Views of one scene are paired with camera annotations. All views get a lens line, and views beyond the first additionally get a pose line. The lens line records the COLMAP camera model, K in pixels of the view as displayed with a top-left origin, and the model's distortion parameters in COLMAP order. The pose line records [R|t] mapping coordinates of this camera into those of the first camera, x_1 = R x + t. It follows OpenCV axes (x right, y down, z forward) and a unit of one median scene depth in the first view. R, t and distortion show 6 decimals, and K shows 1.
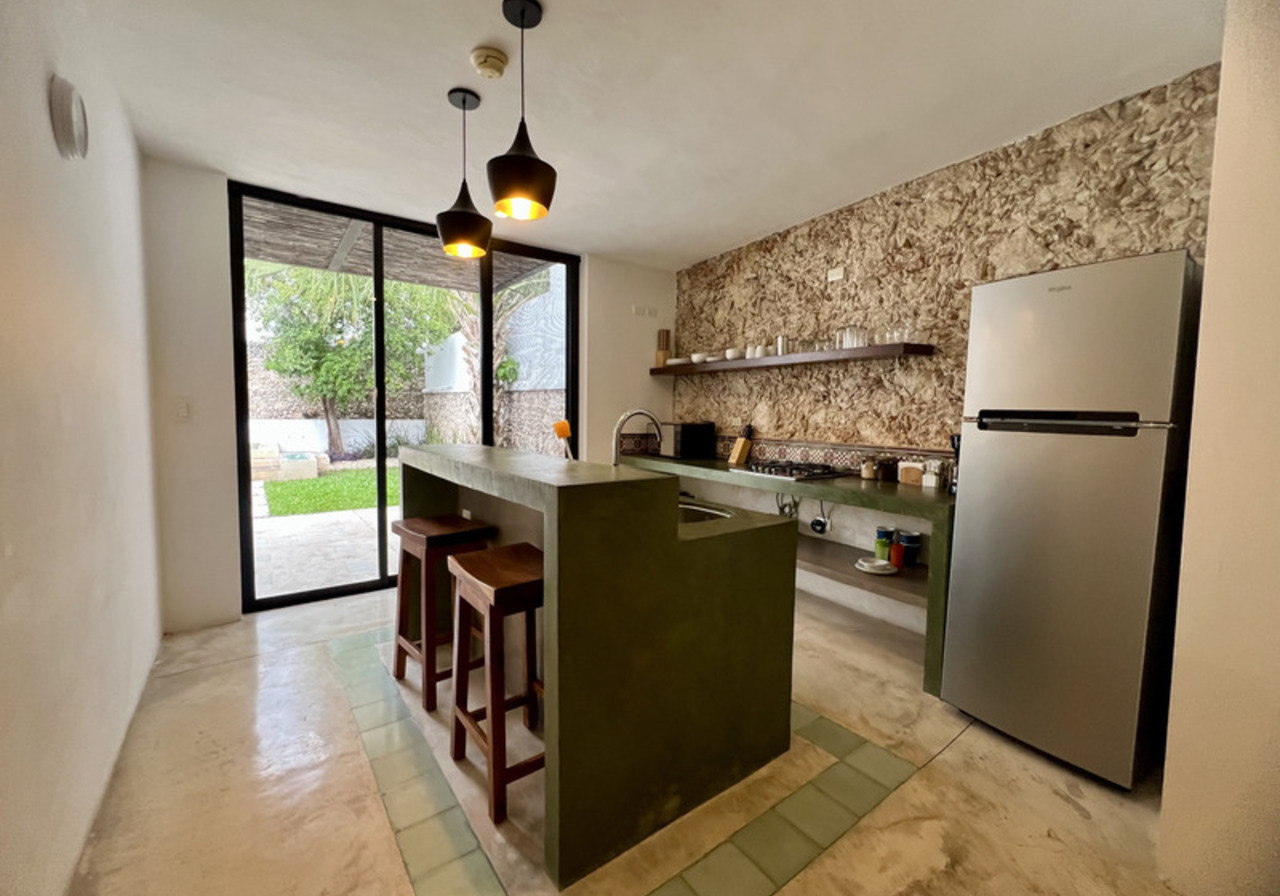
lens RADIAL K [[515.4, 0, 632.3], [0, 515.4, 450.5], [0, 0, 1]] dist [-0.001886, 0.001055]
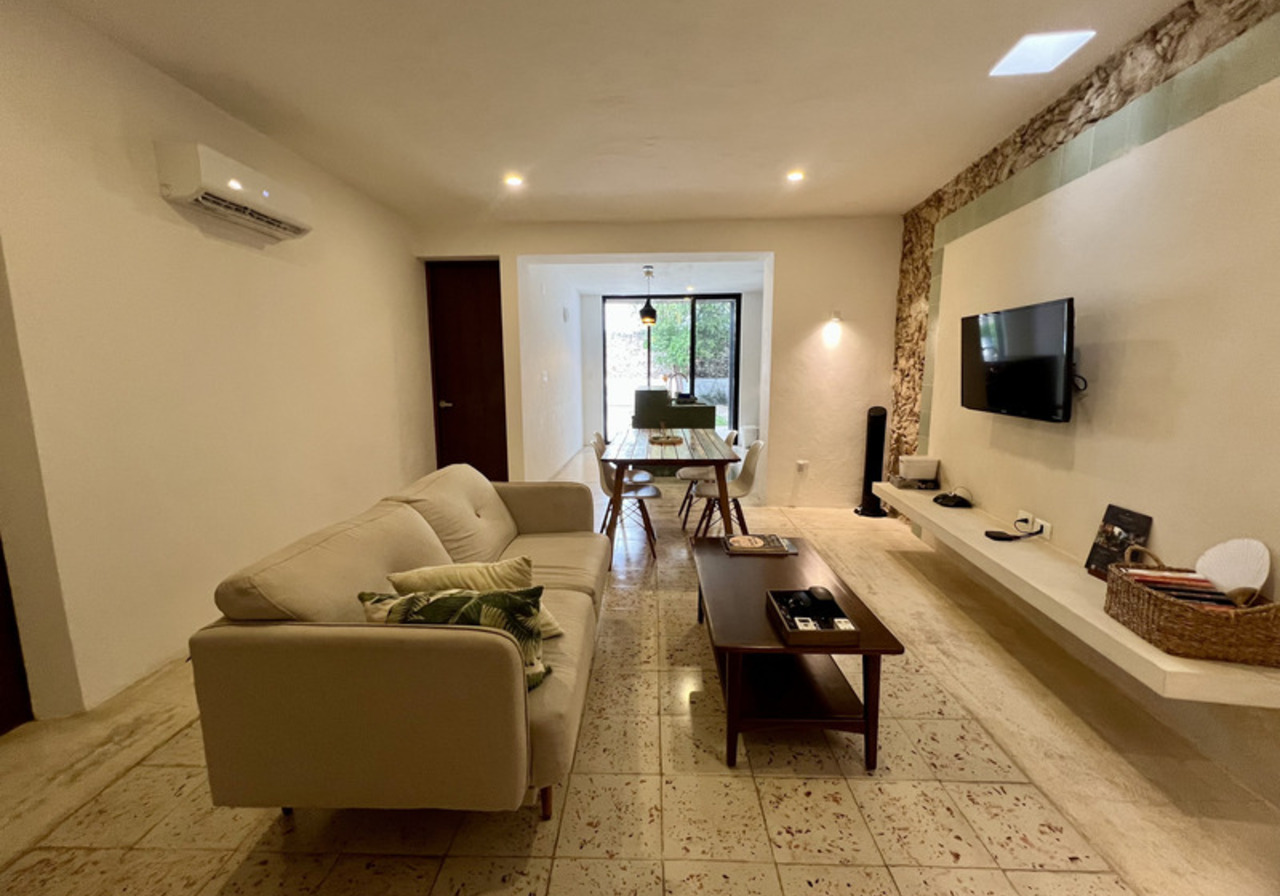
lens RADIAL K [[515.4, 0, 635.3], [0, 515.4, 445.3], [0, 0, 1]] dist [-0.001886, 0.001055]
pose [[0.775871, 0.072085, -0.626760, 0.817173], [-0.028863, 0.996467, 0.078875, 0.056847], [0.630231, -0.043107, 0.775210, -0.771552]]
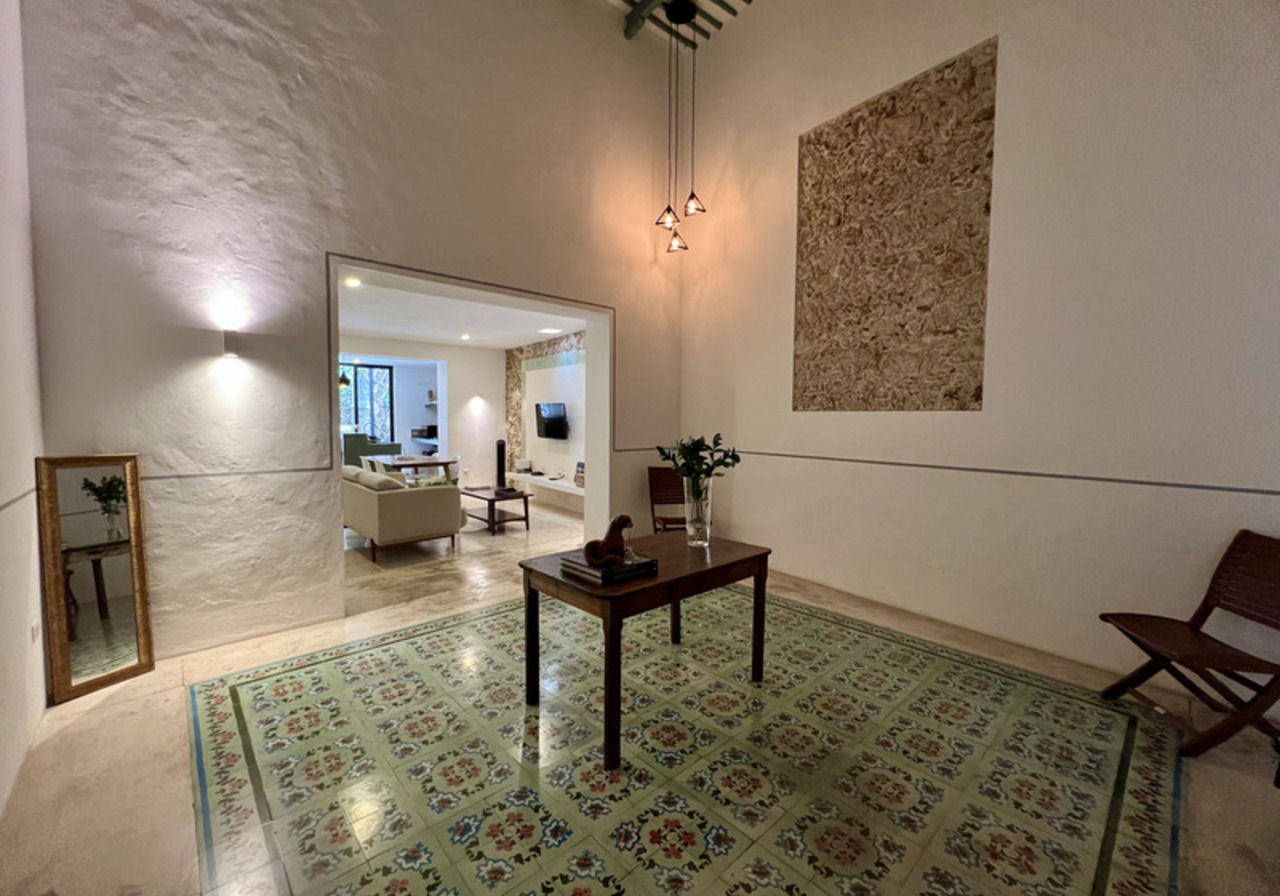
lens RADIAL K [[515.4, 0, 633.6], [0, 515.4, 443.5], [0, 0, 1]] dist [-0.001886, 0.001055]
pose [[0.996257, -0.014192, 0.085273, 0.900832], [0.015743, 0.999722, -0.017544, 0.106734], [-0.085000, 0.018821, 0.996203, -1.785686]]
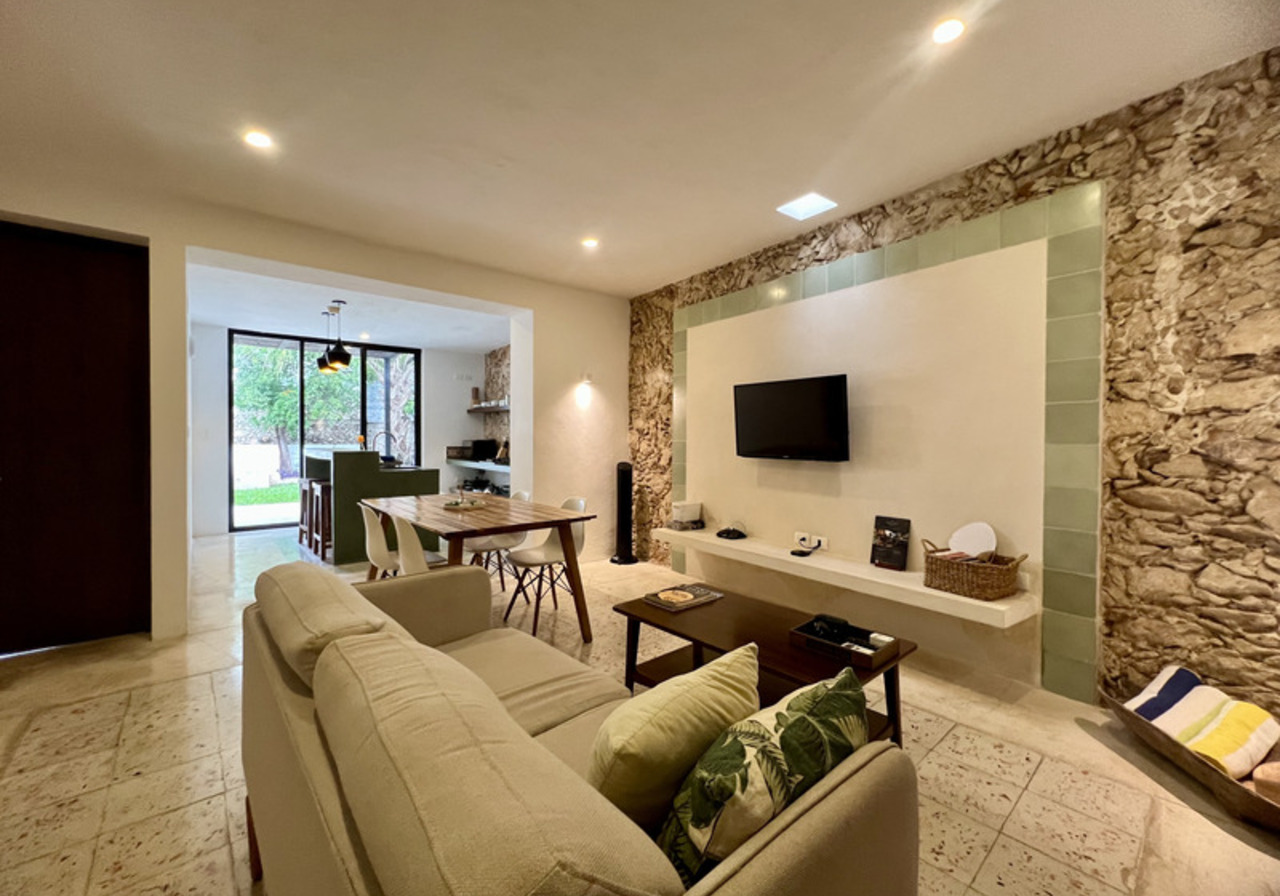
lens RADIAL K [[515.4, 0, 636.2], [0, 515.4, 446.6], [0, 0, 1]] dist [-0.001886, 0.001055]
pose [[0.997689, -0.012360, 0.066815, 0.501774], [0.016098, 0.998317, -0.055710, 0.076228], [-0.066014, 0.056656, 0.996209, -0.801031]]
